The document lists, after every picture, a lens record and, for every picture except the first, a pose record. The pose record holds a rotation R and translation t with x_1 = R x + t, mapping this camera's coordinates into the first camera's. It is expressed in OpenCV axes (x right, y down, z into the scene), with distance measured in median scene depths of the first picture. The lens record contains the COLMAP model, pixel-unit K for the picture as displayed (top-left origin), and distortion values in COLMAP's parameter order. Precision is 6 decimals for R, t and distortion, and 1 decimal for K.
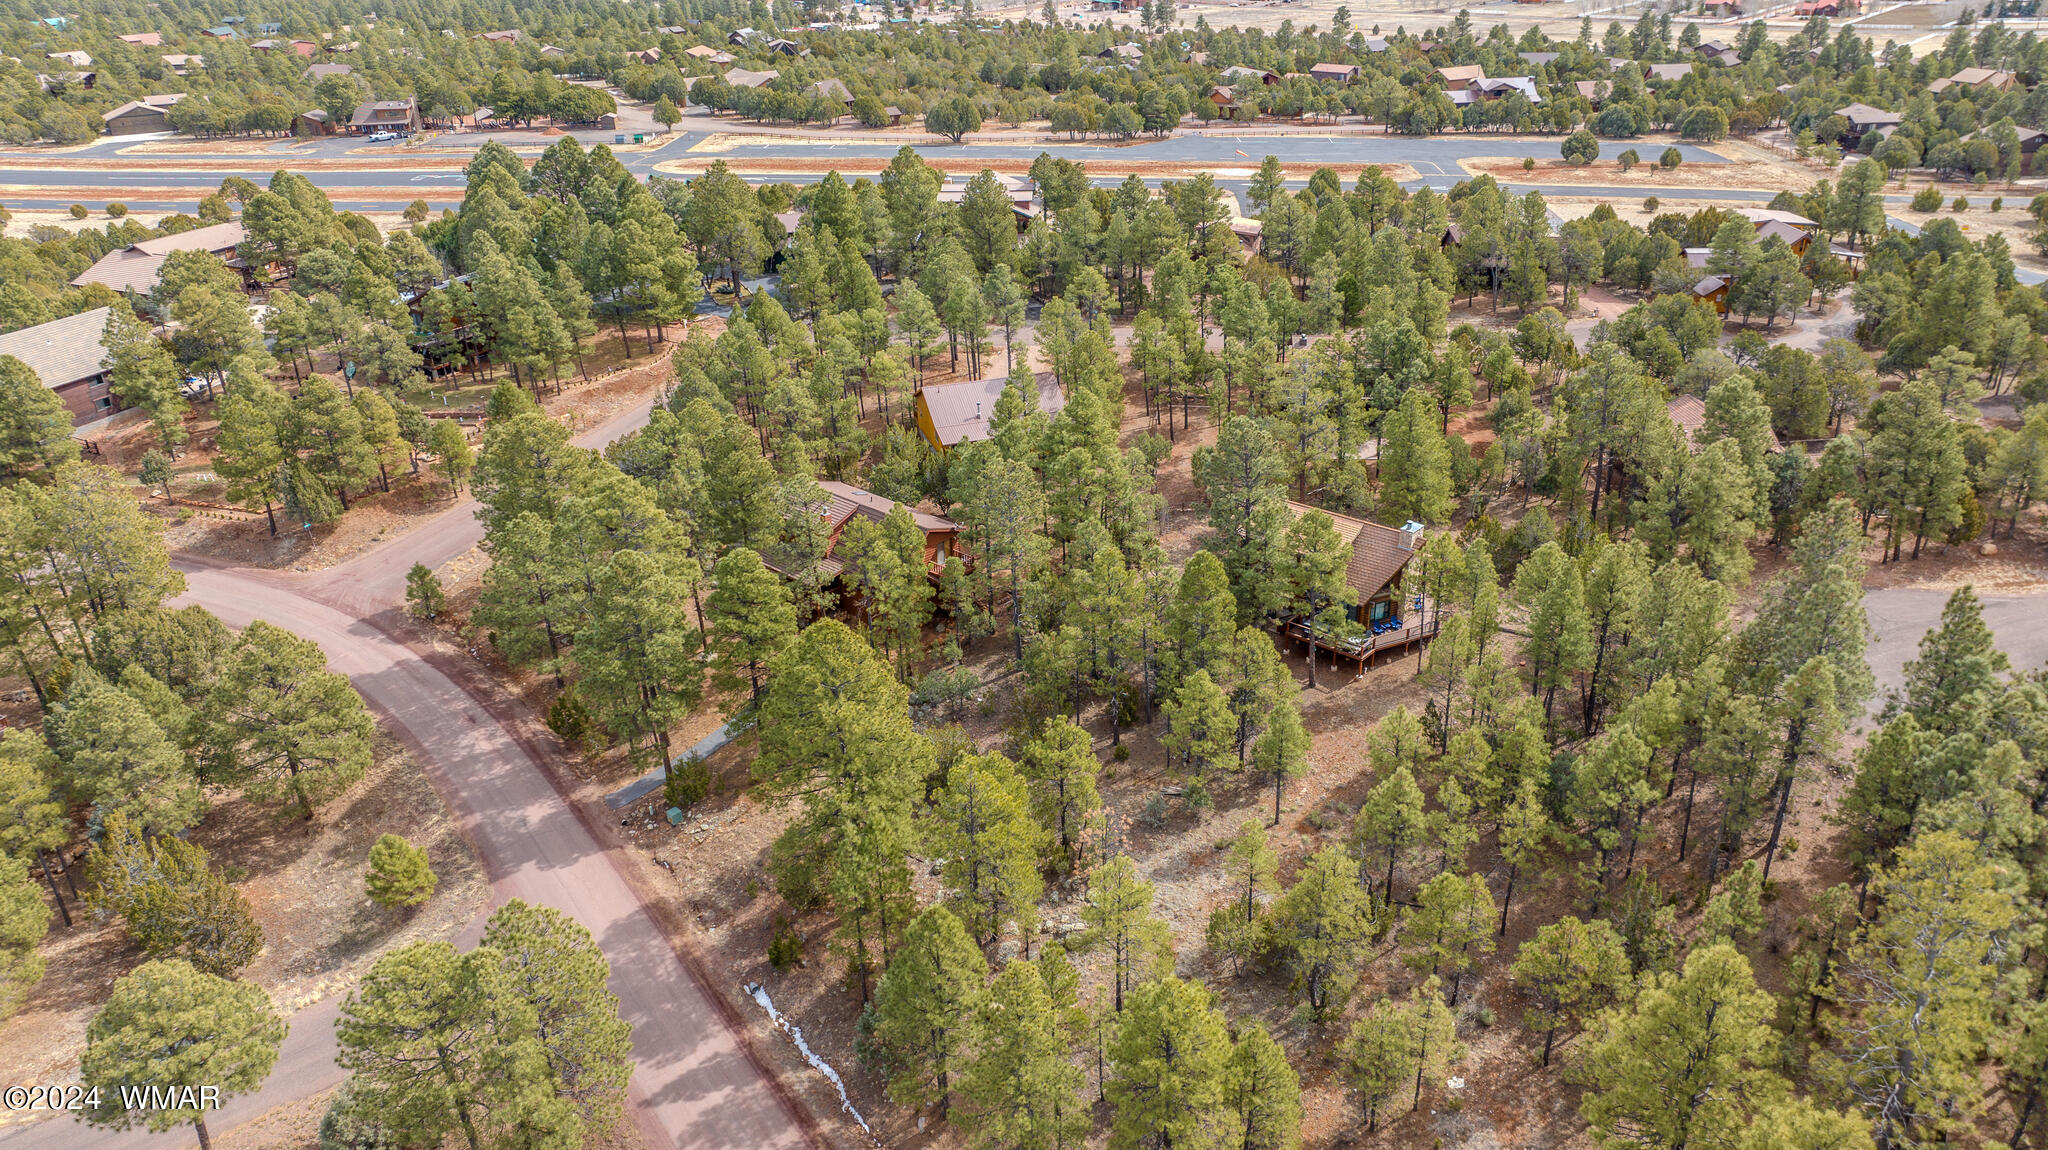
lens RADIAL K [[1448.2, 0, 1027.0], [0, 1448.2, 574.5], [0, 0, 1]] dist [-0.034559, 0.022252]
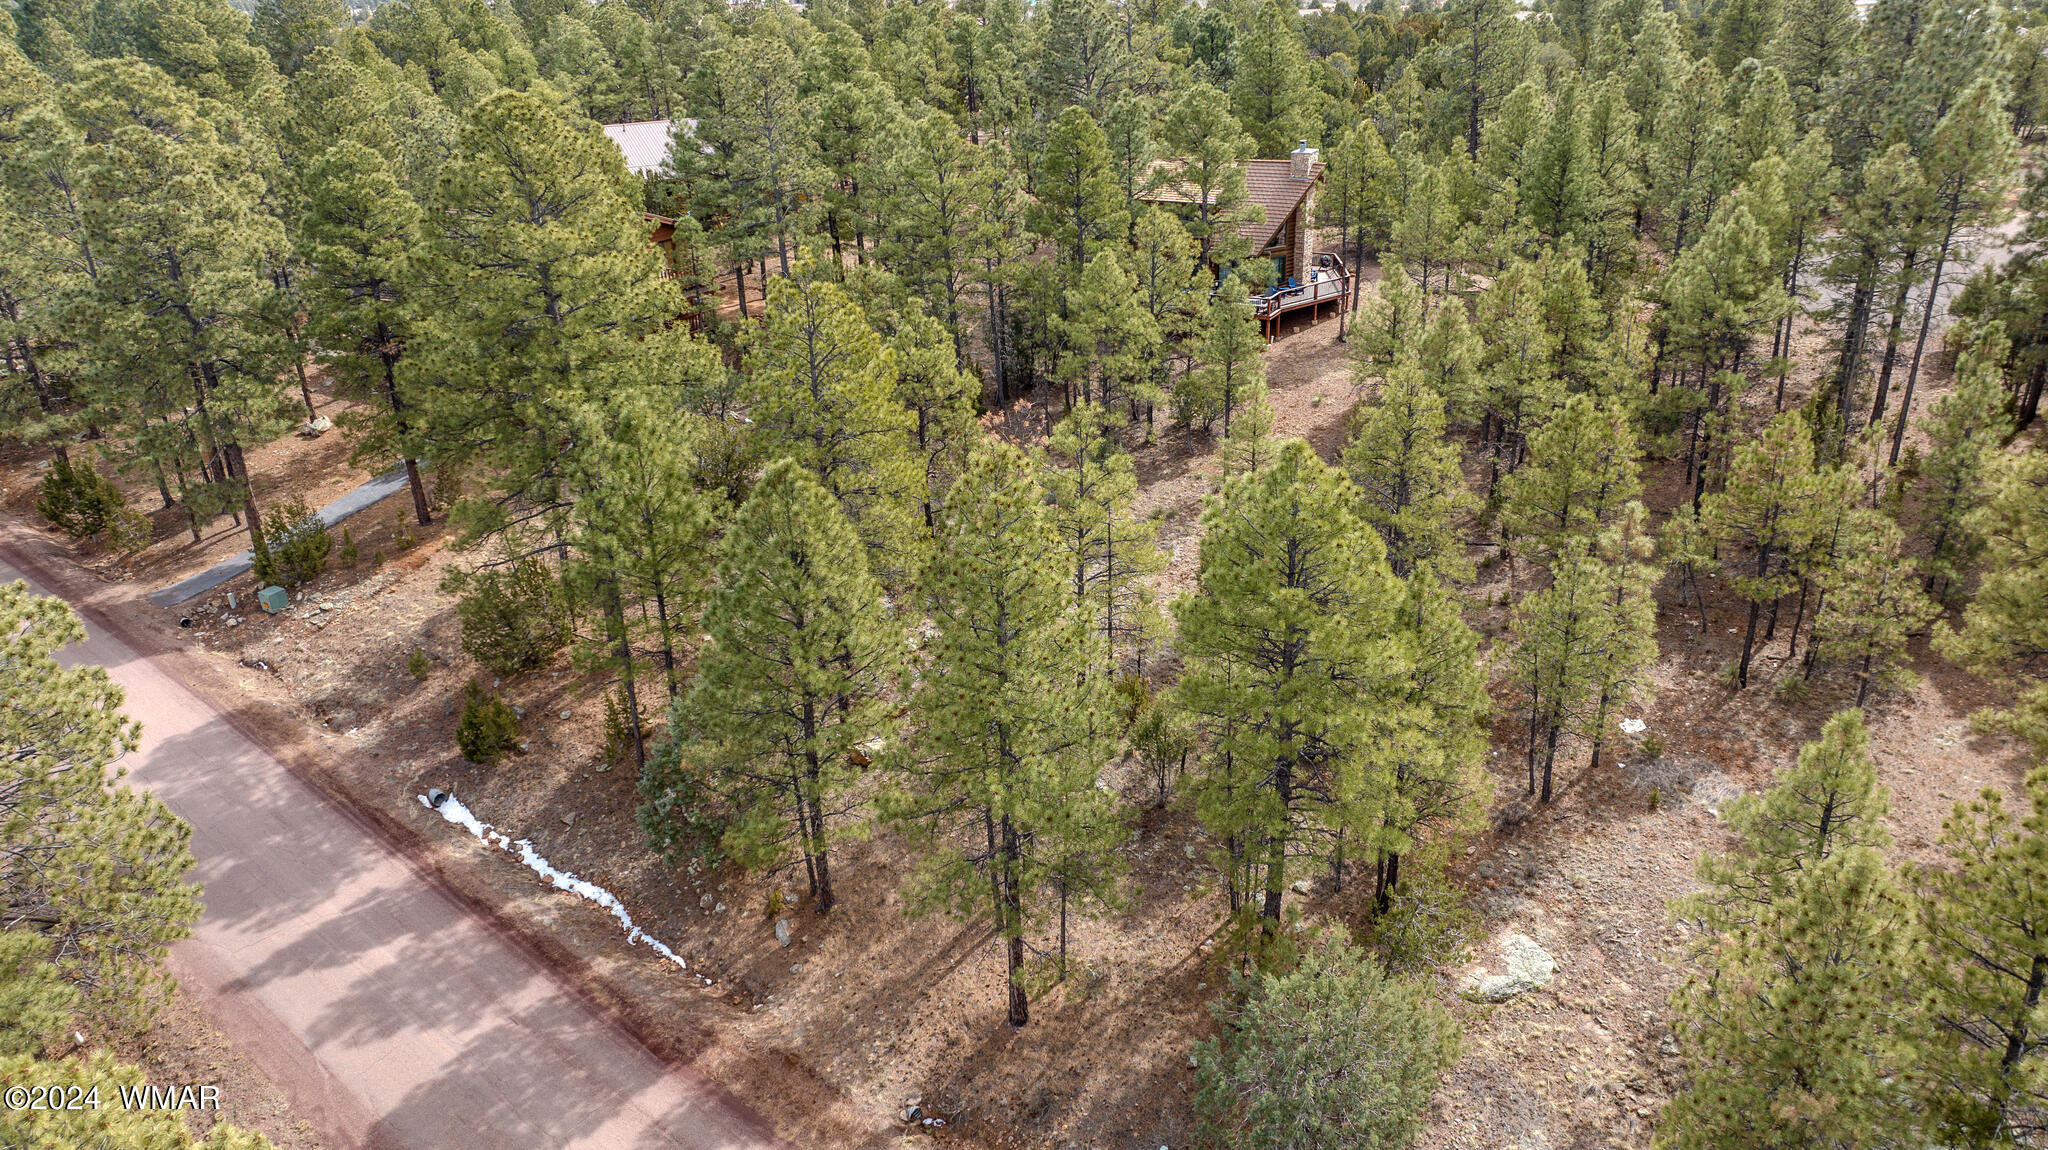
lens RADIAL K [[1448.2, 0, 1033.7], [0, 1448.2, 577.0], [0, 0, 1]] dist [-0.034559, 0.022252]
pose [[0.967432, -0.101159, 0.232039, -0.056179], [0.112319, 0.993043, -0.035365, 0.164456], [-0.226847, 0.060275, 0.972063, 0.258154]]
